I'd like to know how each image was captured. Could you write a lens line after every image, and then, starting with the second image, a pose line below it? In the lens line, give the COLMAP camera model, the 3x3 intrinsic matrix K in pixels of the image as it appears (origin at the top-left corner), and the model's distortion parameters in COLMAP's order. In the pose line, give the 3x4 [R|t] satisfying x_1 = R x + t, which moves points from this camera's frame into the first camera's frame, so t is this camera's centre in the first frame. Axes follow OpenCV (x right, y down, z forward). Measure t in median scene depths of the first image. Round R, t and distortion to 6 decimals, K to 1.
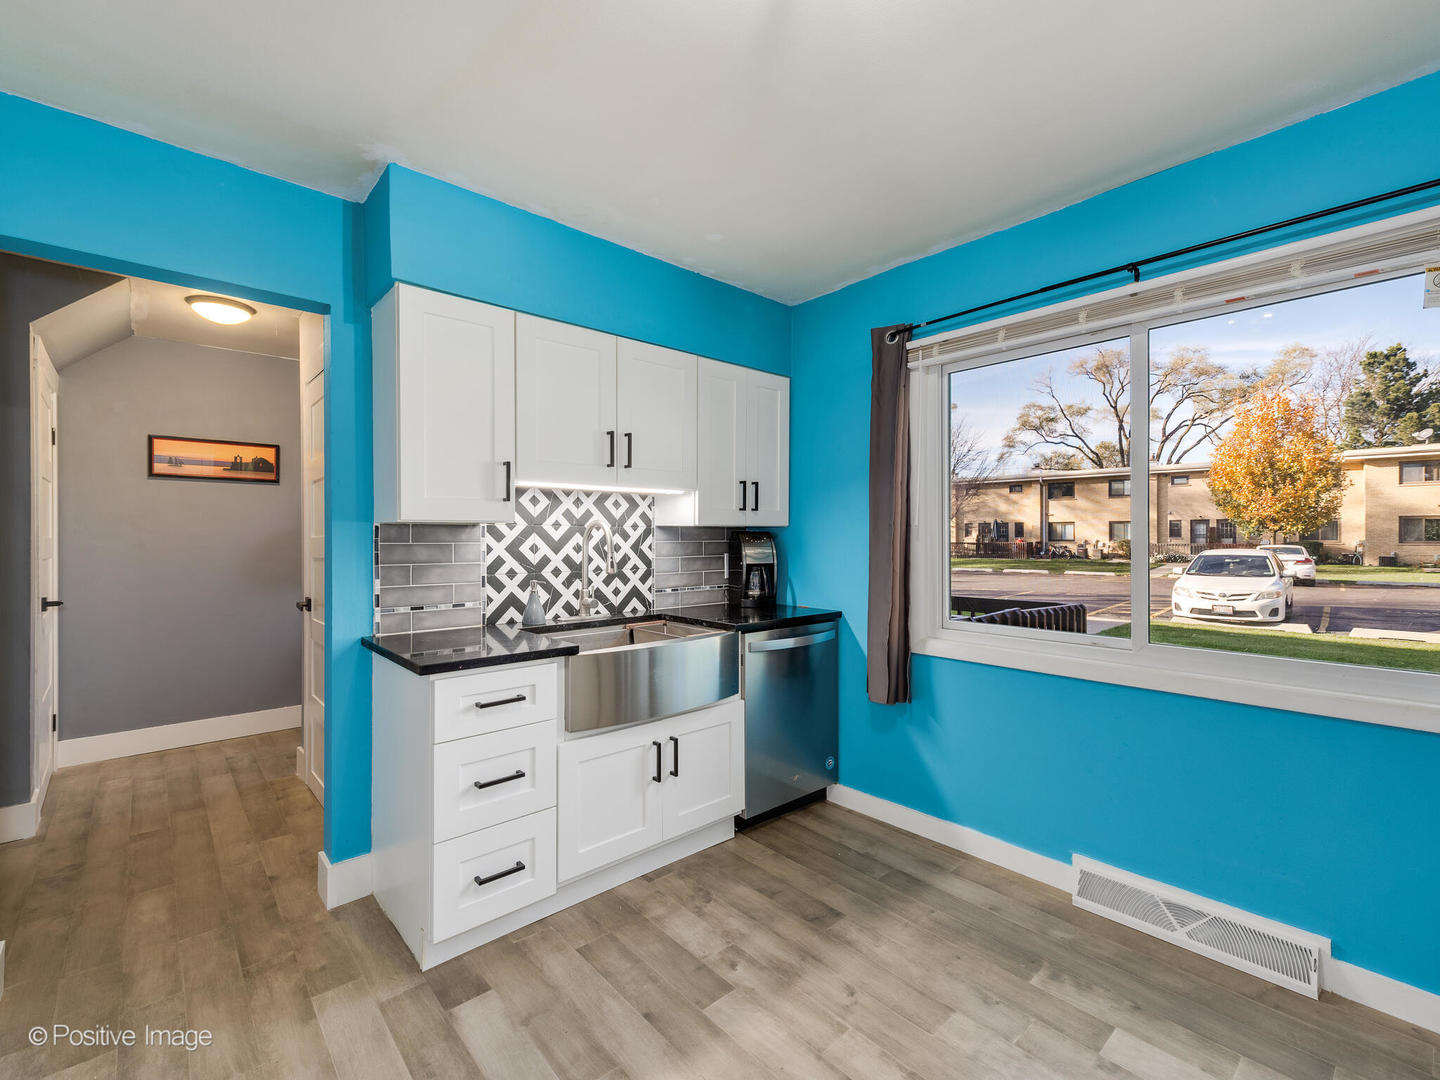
lens RADIAL K [[632.8, 0, 720.3], [0, 632.8, 536.4], [0, 0, 1]] dist [0.002670, -0.000793]
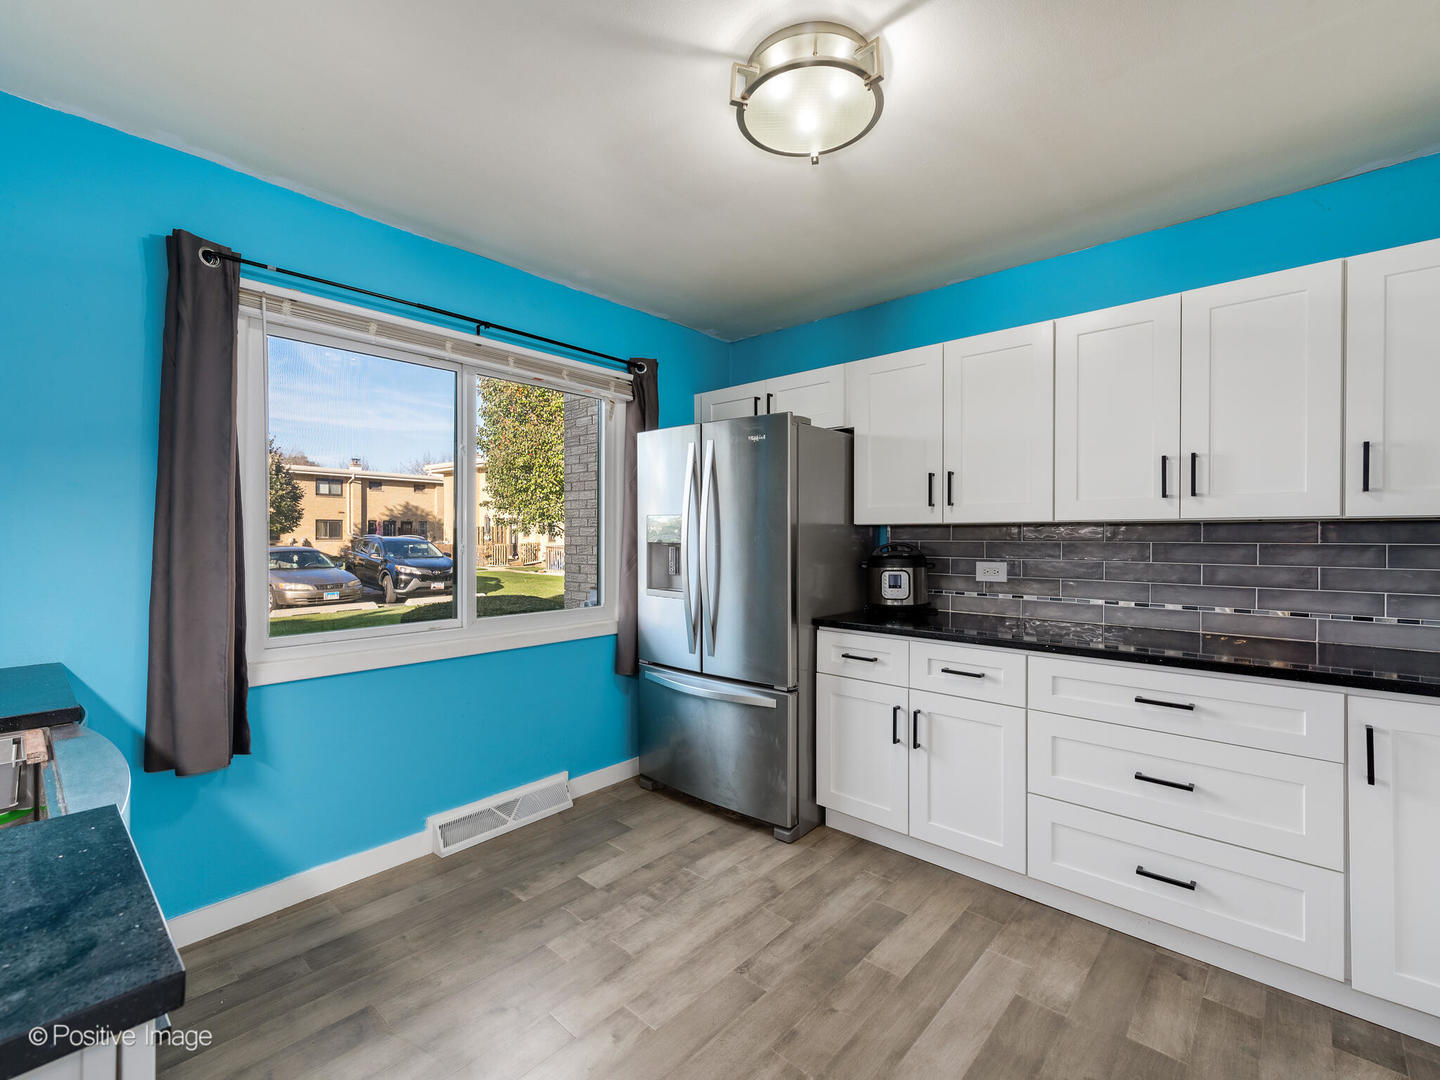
lens RADIAL K [[632.8, 0, 723.7], [0, 632.8, 535.0], [0, 0, 1]] dist [0.002670, -0.000793]
pose [[-0.114058, 0.000824, 0.993474, -1.222477], [-0.001183, 0.999999, -0.000965, 0.000629], [-0.993473, -0.001285, -0.114057, 1.207051]]
